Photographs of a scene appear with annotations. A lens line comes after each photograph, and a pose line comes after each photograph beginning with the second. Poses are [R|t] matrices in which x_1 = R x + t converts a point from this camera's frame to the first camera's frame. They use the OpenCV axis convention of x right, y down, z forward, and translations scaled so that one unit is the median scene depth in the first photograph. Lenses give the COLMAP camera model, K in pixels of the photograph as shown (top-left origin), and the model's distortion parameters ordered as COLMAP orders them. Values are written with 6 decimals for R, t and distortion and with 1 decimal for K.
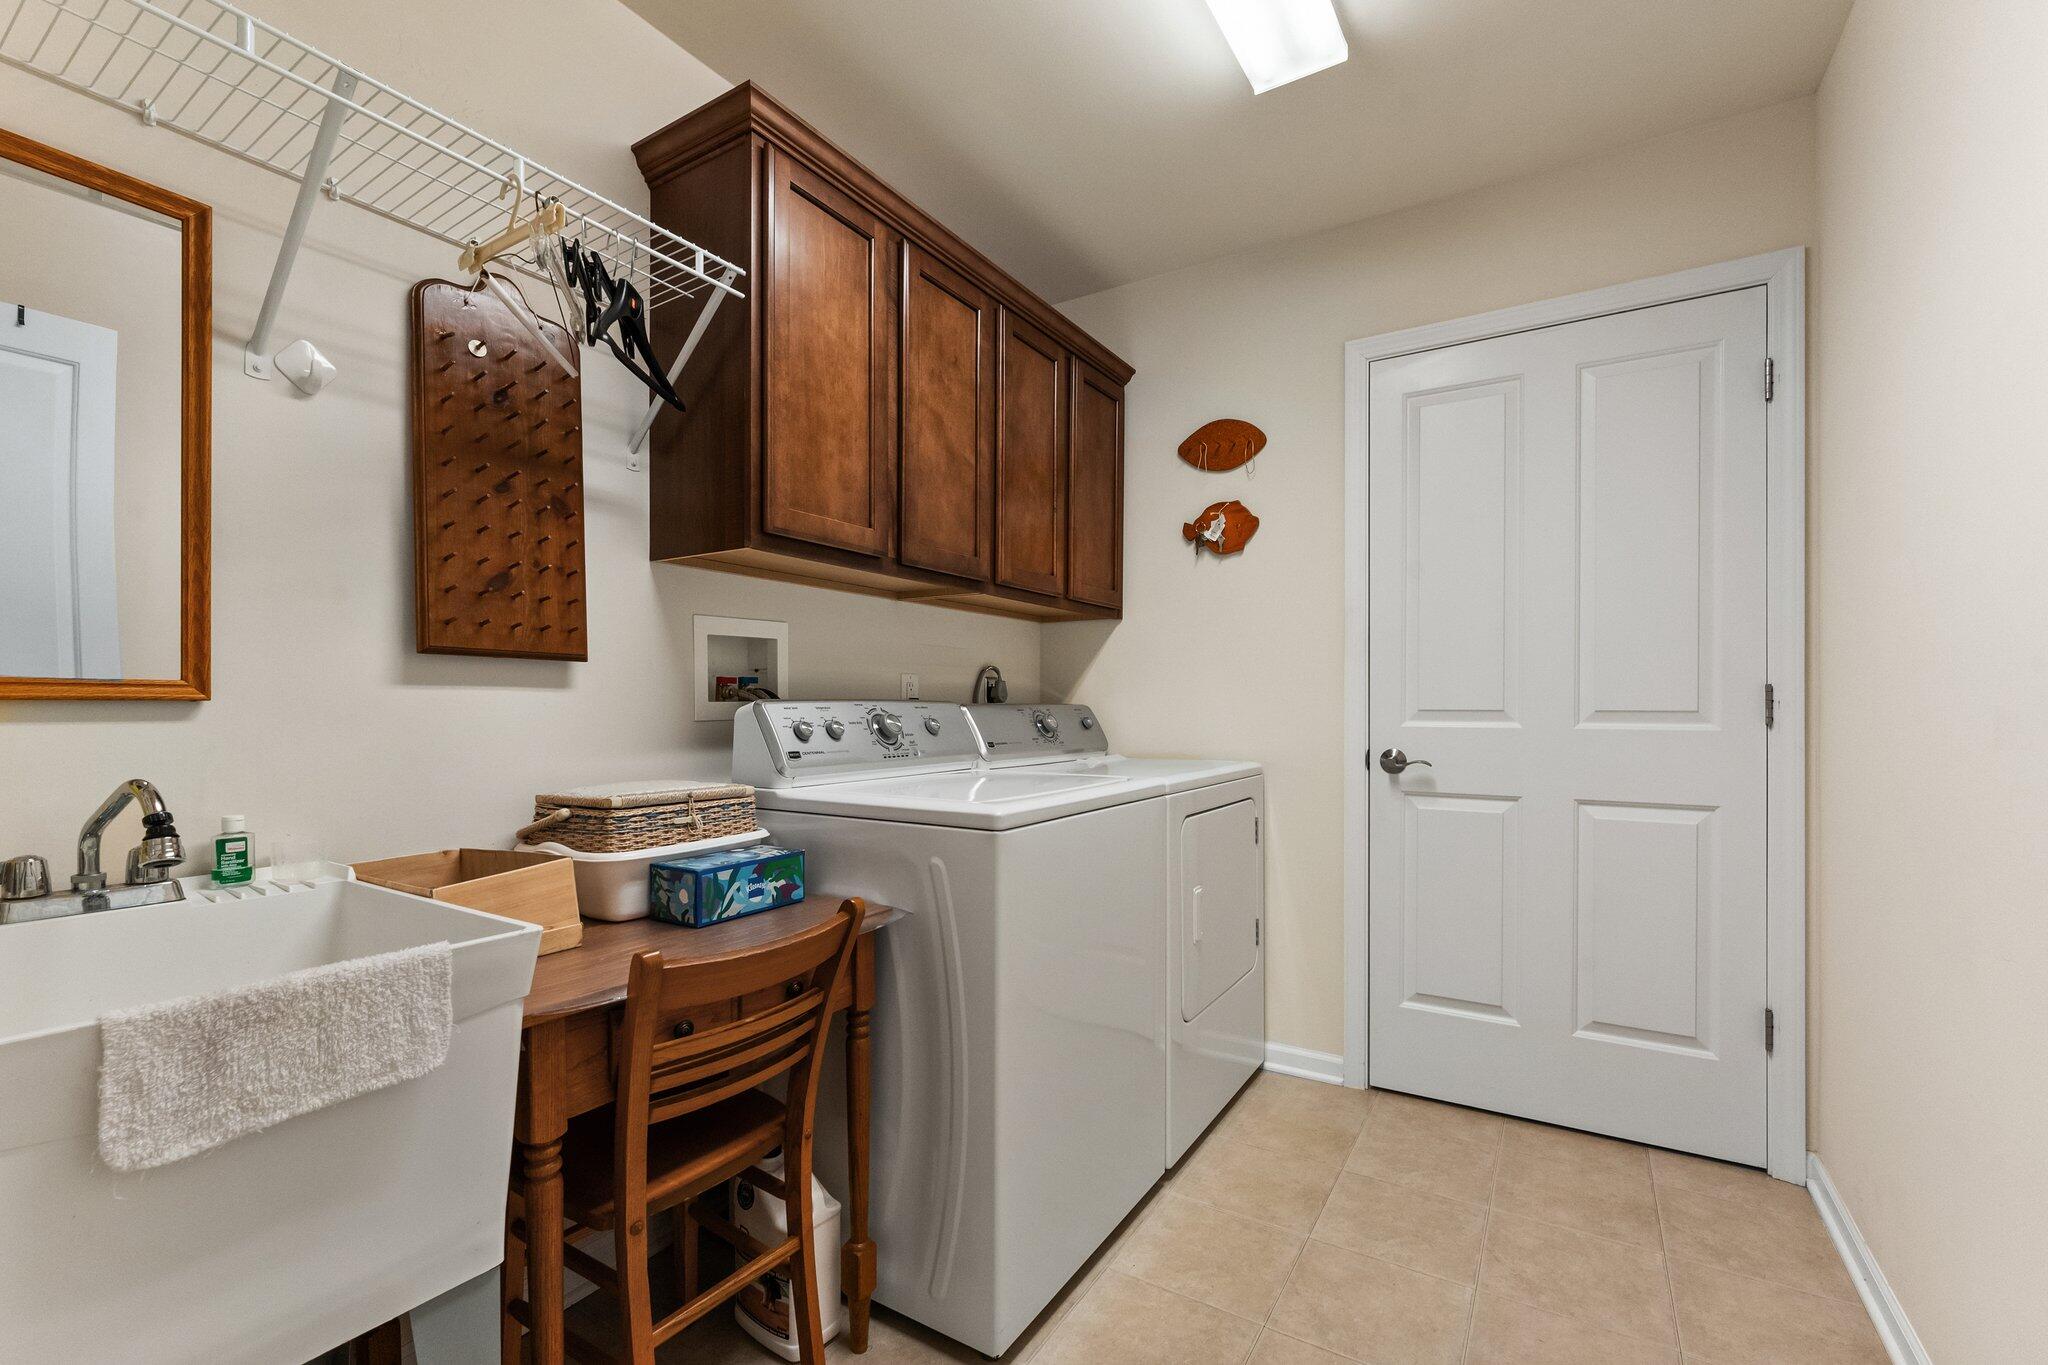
lens RADIAL K [[901.3, 0, 1020.8], [0, 901.3, 680.2], [0, 0, 1]] dist [-0.004189, -0.000909]
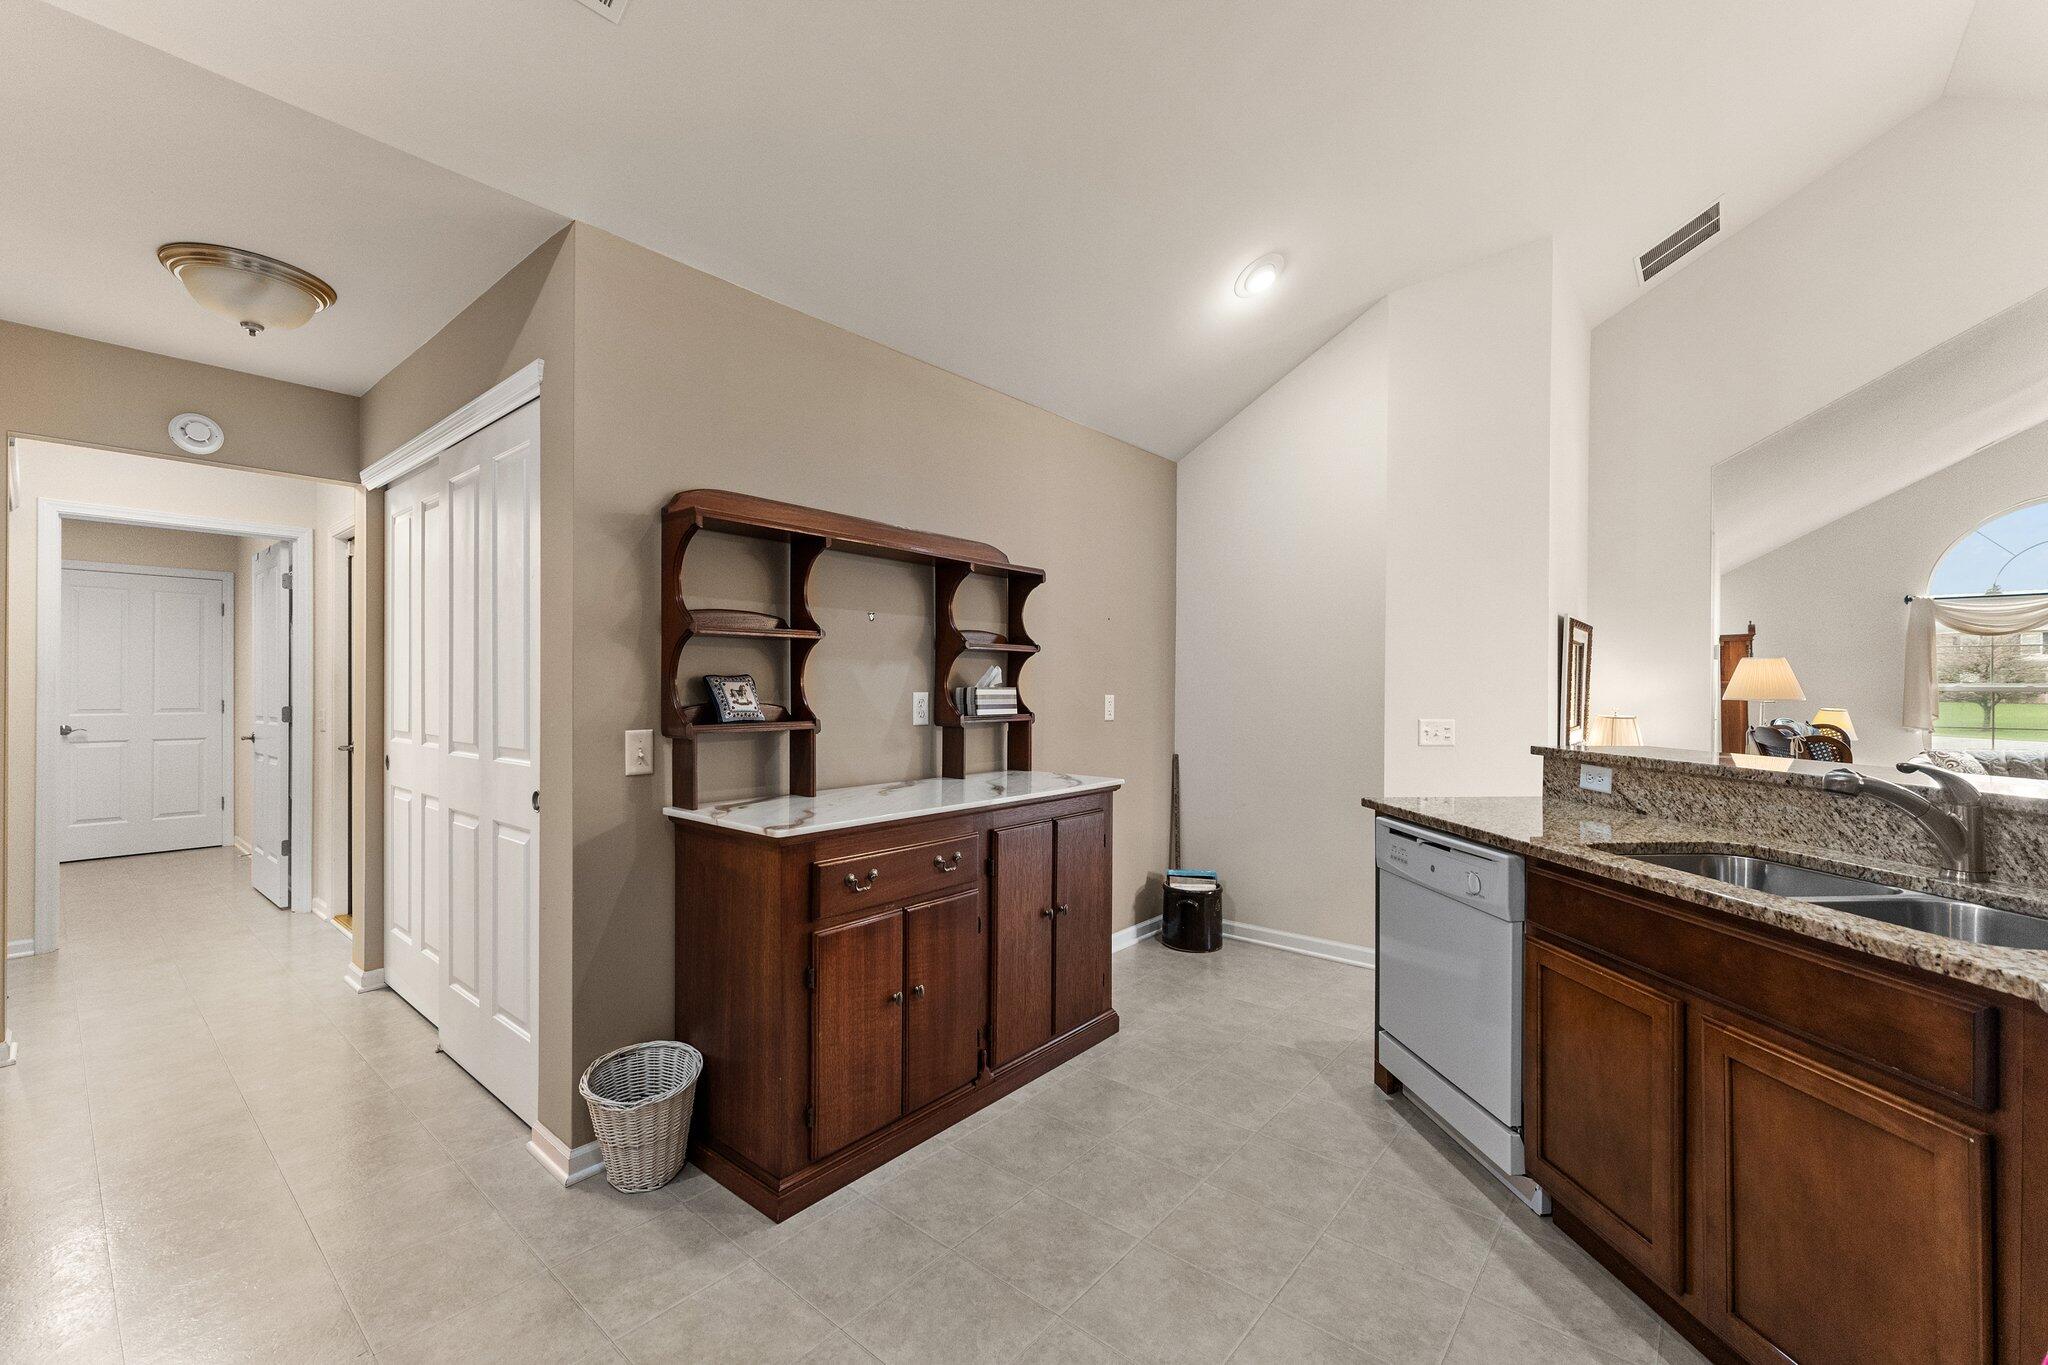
lens RADIAL K [[831.3, 0, 1002.8], [0, 831.3, 693.2], [0, 0, 1]] dist [0.003598, -0.000574]
pose [[0.103524, -0.005720, 0.994611, -1.665159], [-0.005211, 0.999967, 0.006293, -0.043320], [-0.994613, -0.005834, 0.103491, -1.885613]]
